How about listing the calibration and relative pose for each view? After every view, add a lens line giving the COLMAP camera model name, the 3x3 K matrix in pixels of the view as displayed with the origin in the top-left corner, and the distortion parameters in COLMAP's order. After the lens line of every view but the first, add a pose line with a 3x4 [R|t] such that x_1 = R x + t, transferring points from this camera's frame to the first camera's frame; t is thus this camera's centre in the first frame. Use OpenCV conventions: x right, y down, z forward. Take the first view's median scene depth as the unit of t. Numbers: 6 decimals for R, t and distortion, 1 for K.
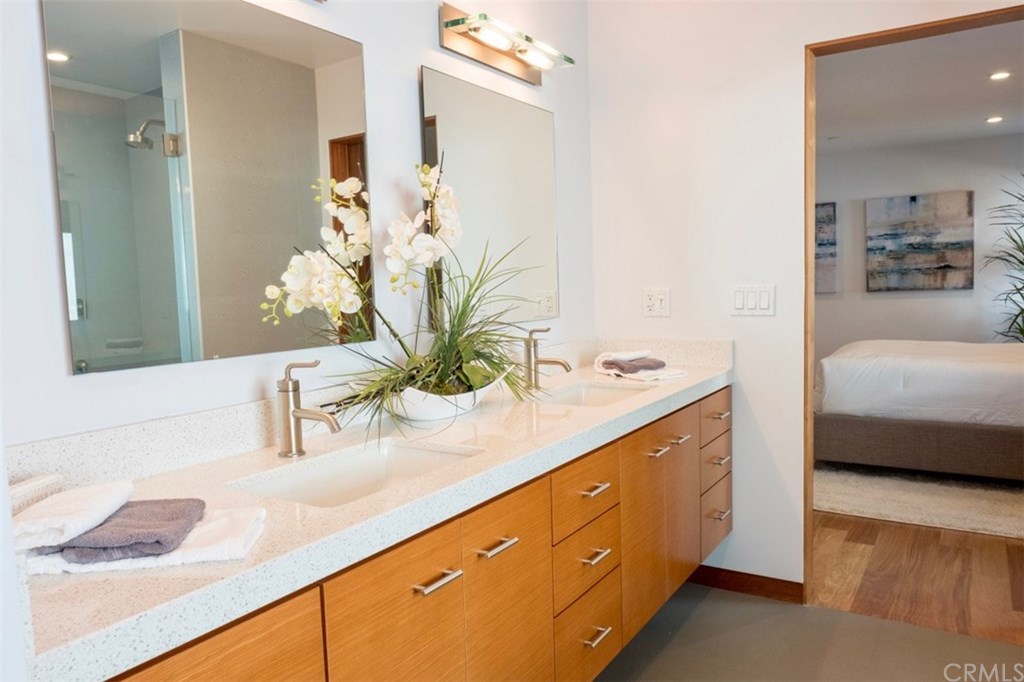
lens RADIAL K [[724.8, 0, 514.6], [0, 724.8, 347.4], [0, 0, 1]] dist [-0.017586, 0.006292]
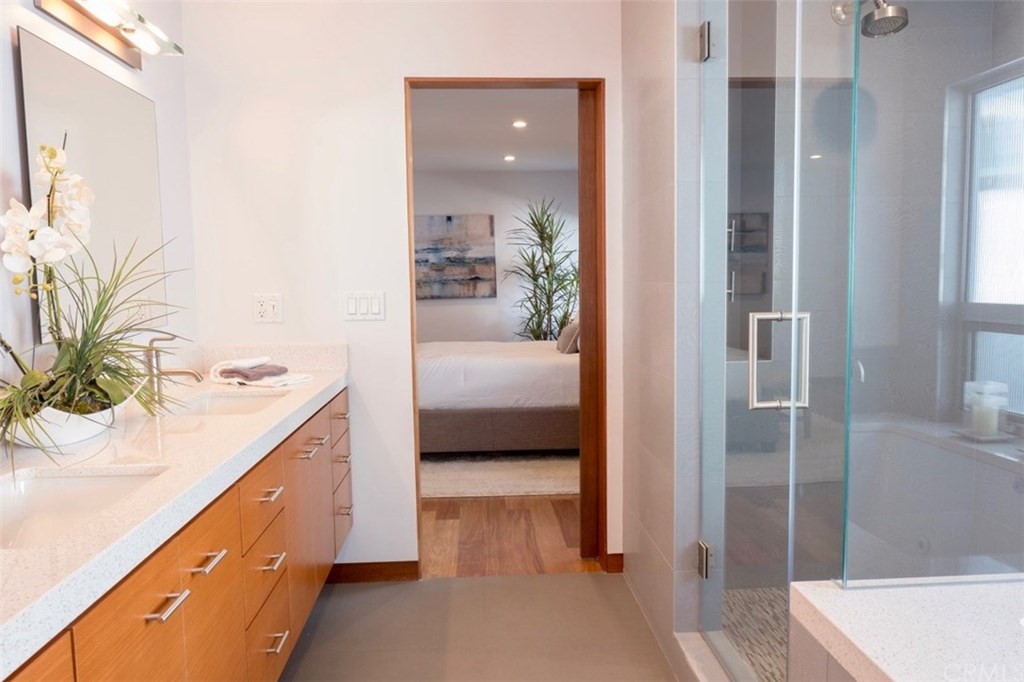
lens RADIAL K [[745.6, 0, 517.9], [0, 745.6, 346.4], [0, 0, 1]] dist [-0.011432, -0.000035]
pose [[0.802554, -0.033092, 0.595661, -0.140989], [0.041880, 0.999122, -0.000919, 0.004843], [-0.595108, 0.025684, 0.803235, -0.018734]]
